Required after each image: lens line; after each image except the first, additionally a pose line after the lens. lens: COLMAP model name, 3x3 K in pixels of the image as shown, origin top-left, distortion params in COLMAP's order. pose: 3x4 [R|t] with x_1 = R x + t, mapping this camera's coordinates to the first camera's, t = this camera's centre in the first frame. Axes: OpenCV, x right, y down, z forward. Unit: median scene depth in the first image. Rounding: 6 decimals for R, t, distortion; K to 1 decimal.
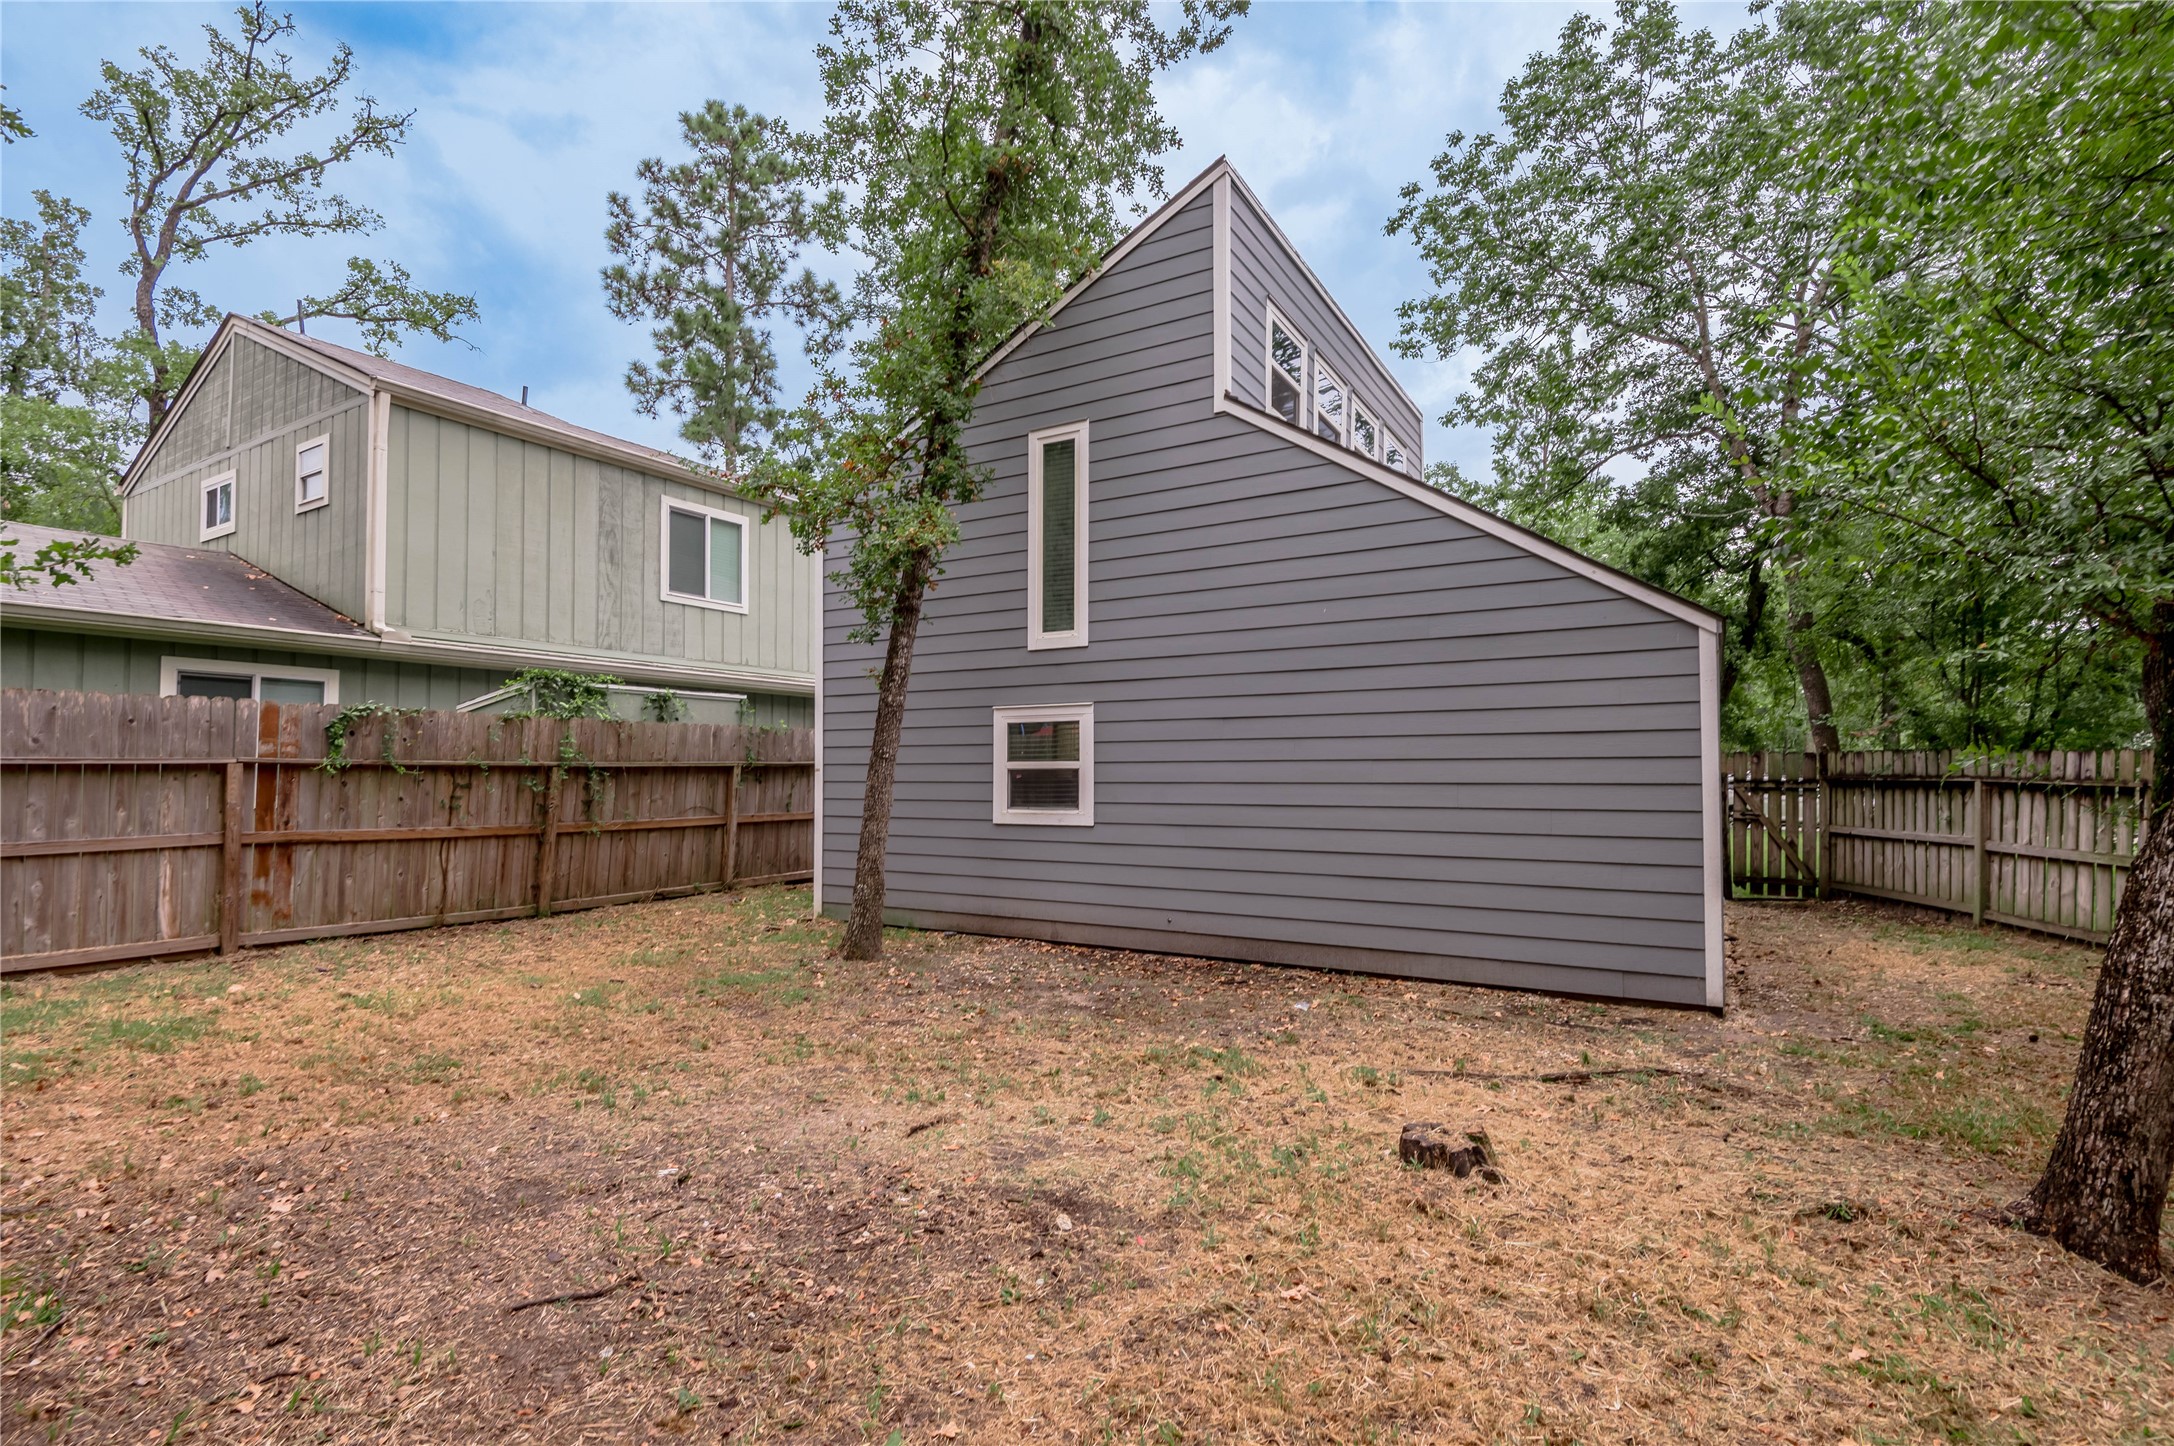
lens RADIAL K [[1020.0, 0, 1082.0], [0, 1020.0, 782.2], [0, 0, 1]] dist [0.000959, 0.000364]
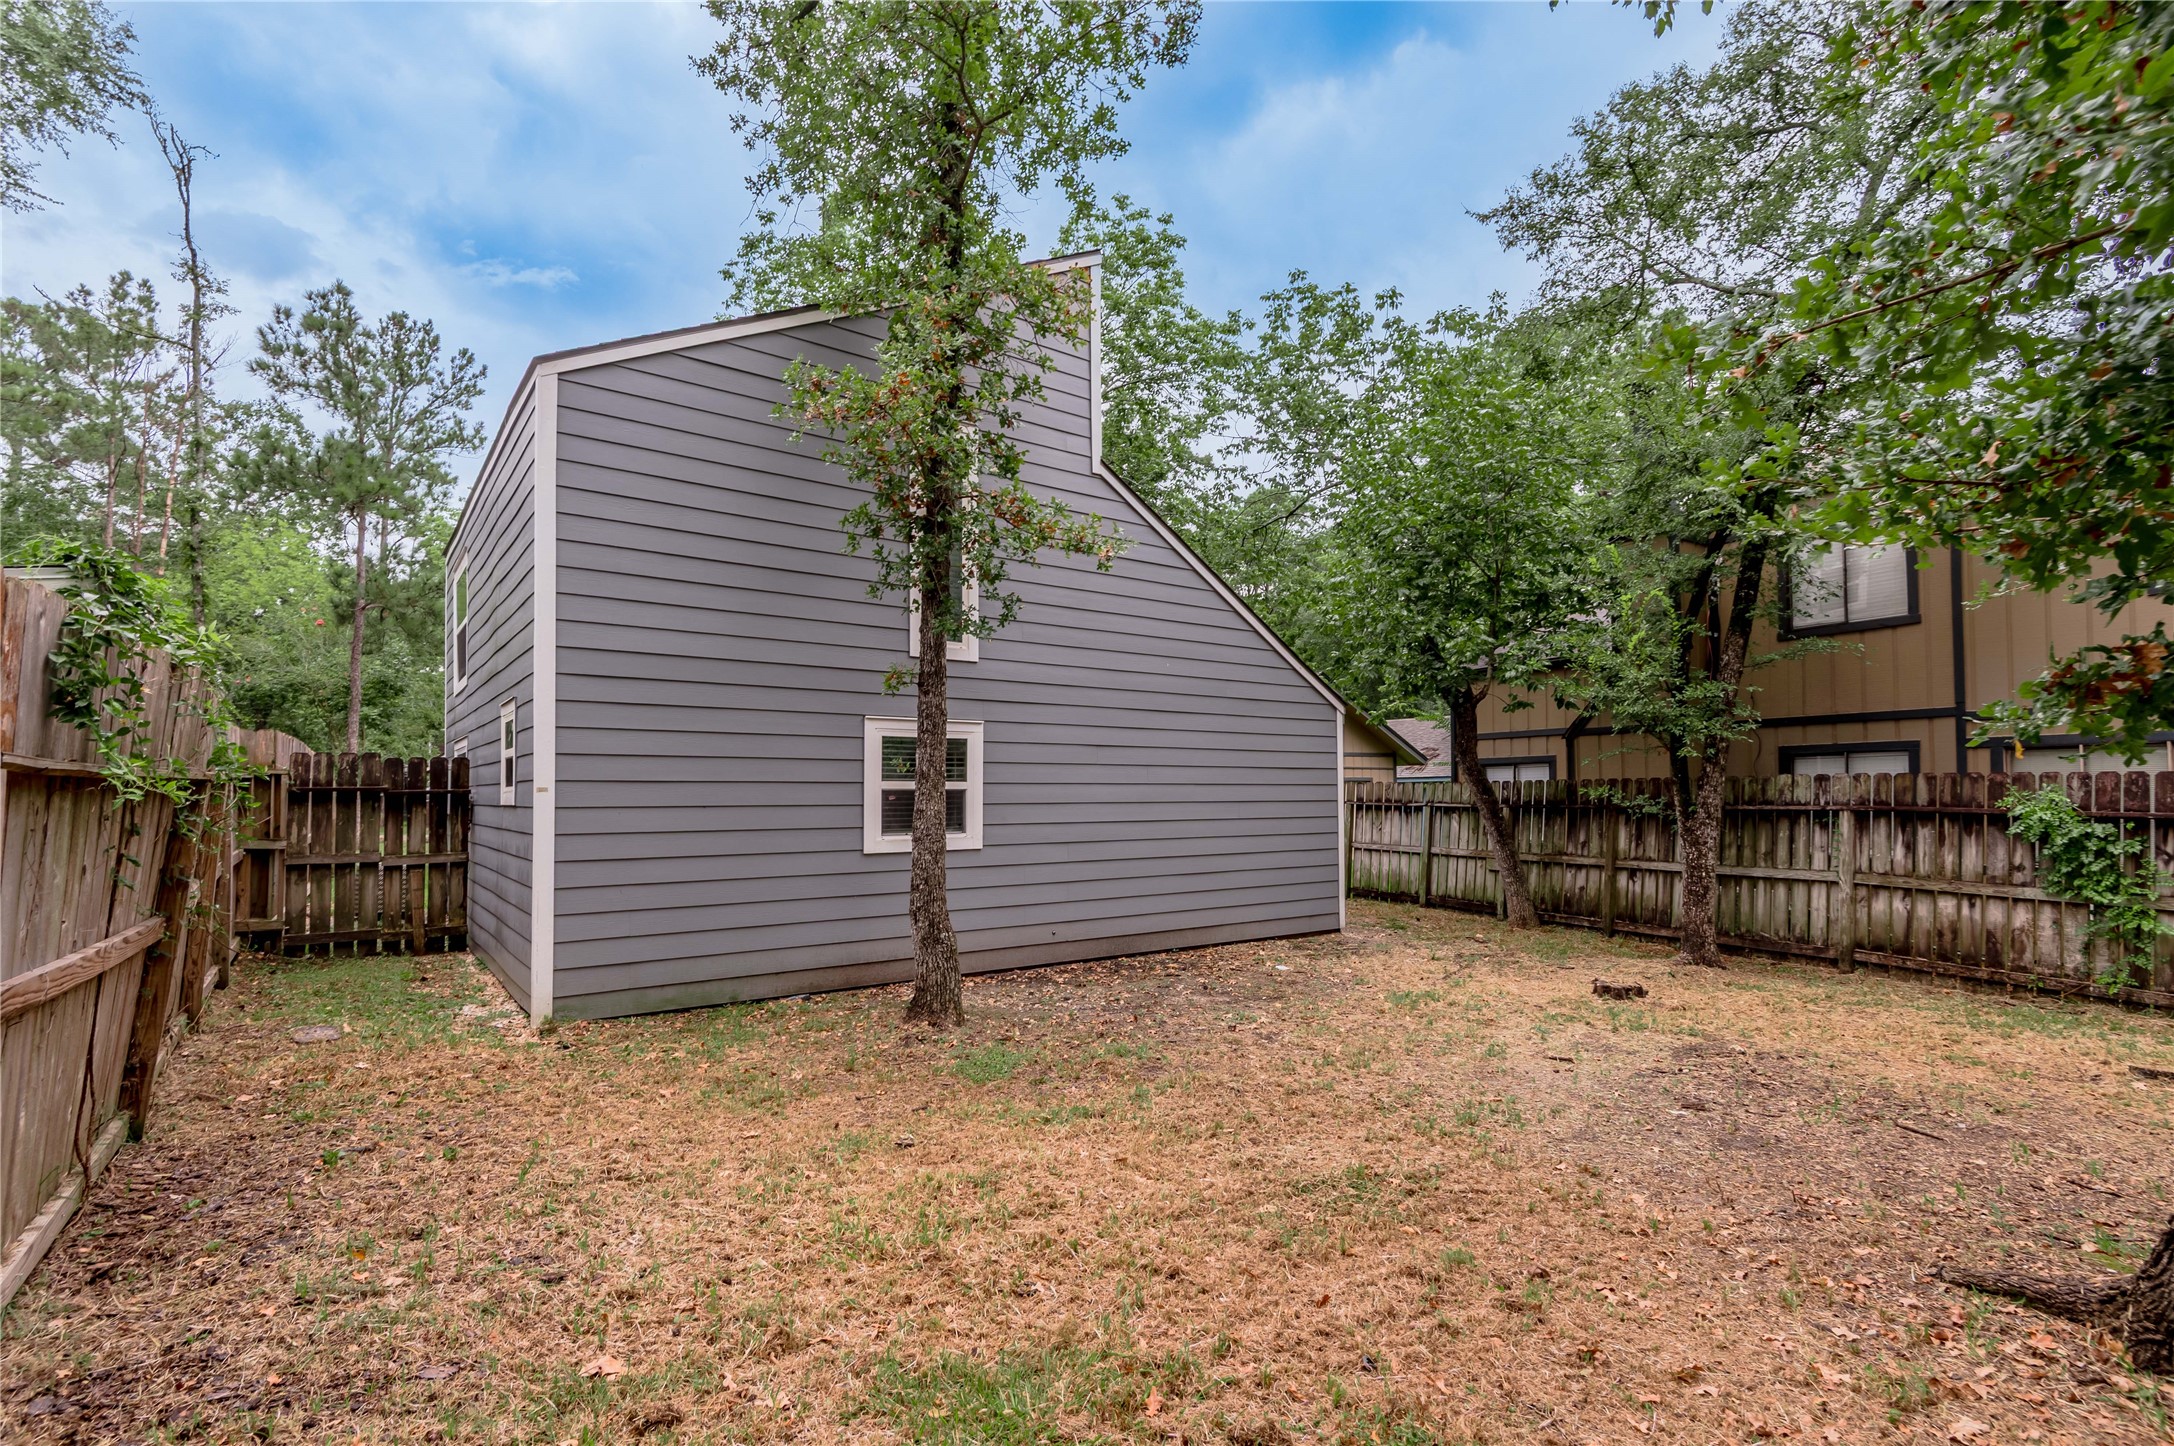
lens RADIAL K [[1020.0, 0, 1082.0], [0, 1020.0, 782.2], [0, 0, 1]] dist [0.000959, 0.000364]
pose [[0.384204, 0.009320, 0.923201, -0.842354], [0.007855, 0.999880, -0.013363, -0.006422], [-0.923215, 0.012386, 0.384085, 0.537811]]
